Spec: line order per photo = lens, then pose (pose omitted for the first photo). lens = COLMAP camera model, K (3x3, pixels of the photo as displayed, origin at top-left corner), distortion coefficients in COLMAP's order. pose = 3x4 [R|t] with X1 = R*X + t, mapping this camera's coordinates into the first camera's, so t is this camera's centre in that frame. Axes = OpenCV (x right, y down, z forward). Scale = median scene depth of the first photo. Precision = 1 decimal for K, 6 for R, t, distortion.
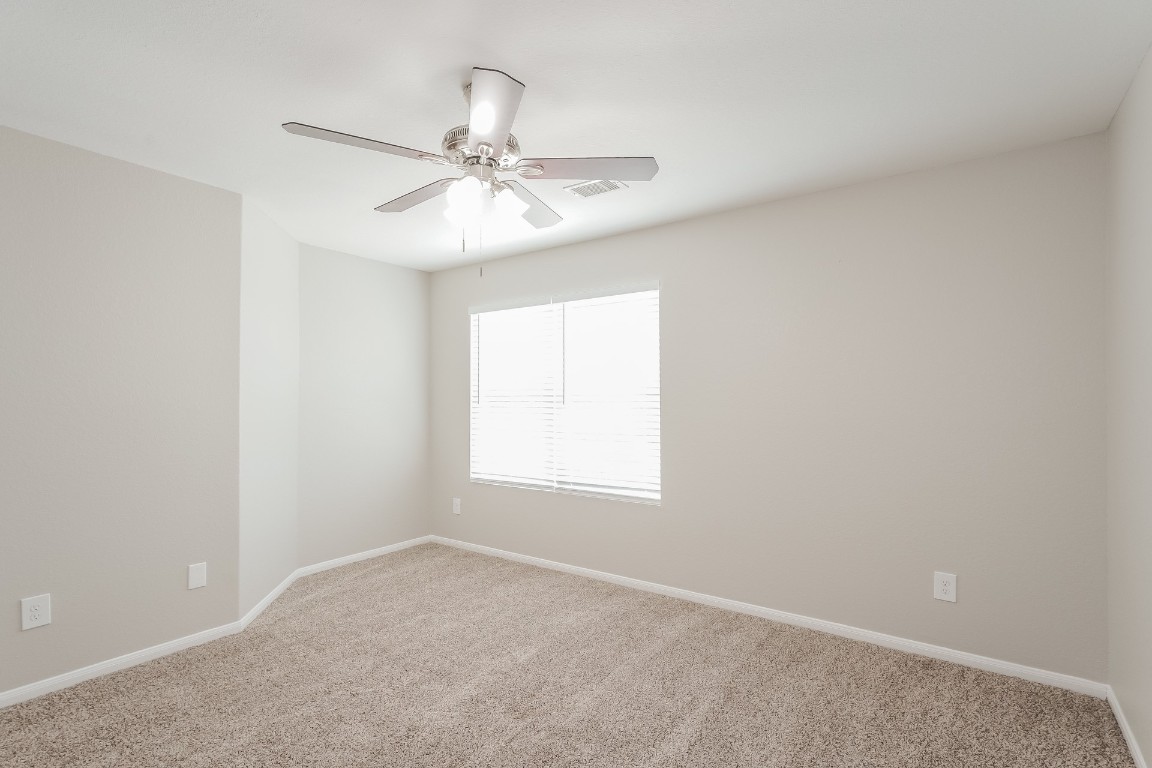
lens RADIAL K [[541.5, 0, 575.3], [0, 541.5, 390.7], [0, 0, 1]] dist [0.012189, -0.000036]
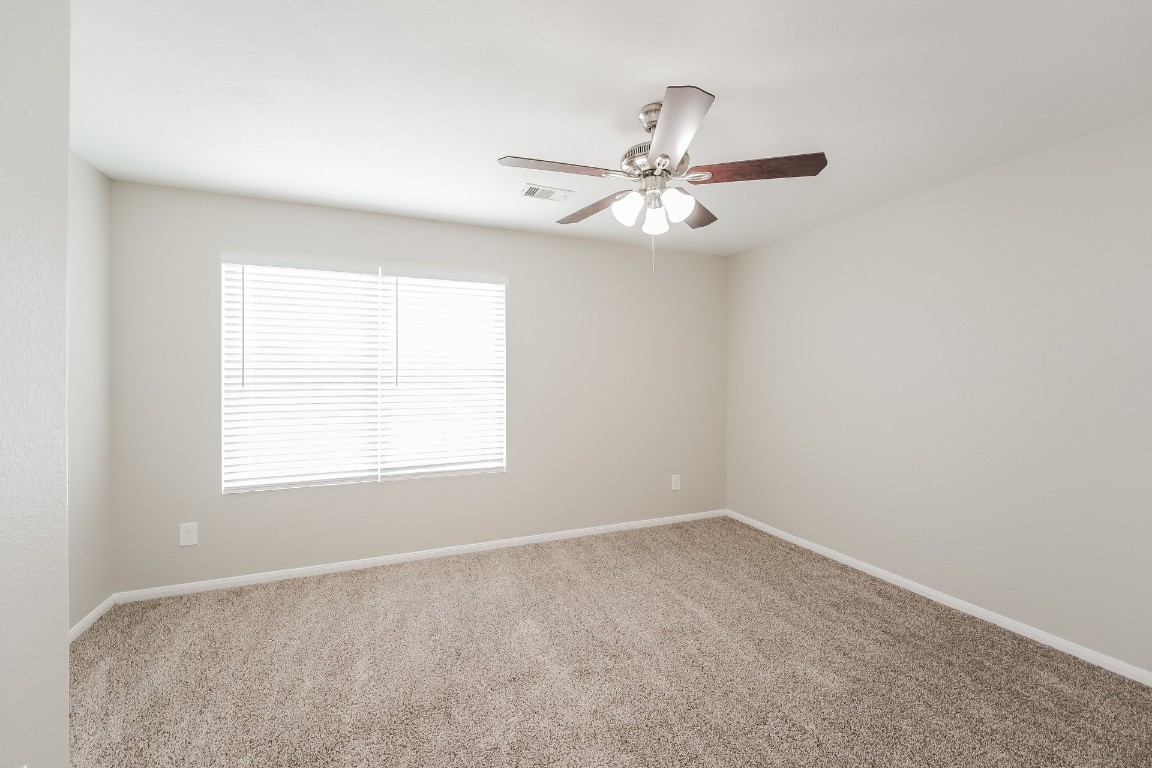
lens RADIAL K [[472.4, 0, 571.3], [0, 472.4, 372.6], [0, 0, 1]] dist [-0.000128, 0.001851]
pose [[0.522975, 0.003071, 0.852342, -0.554069], [-0.019342, 0.999779, 0.008266, -0.010065], [-0.852129, -0.020809, 0.522919, 0.311601]]
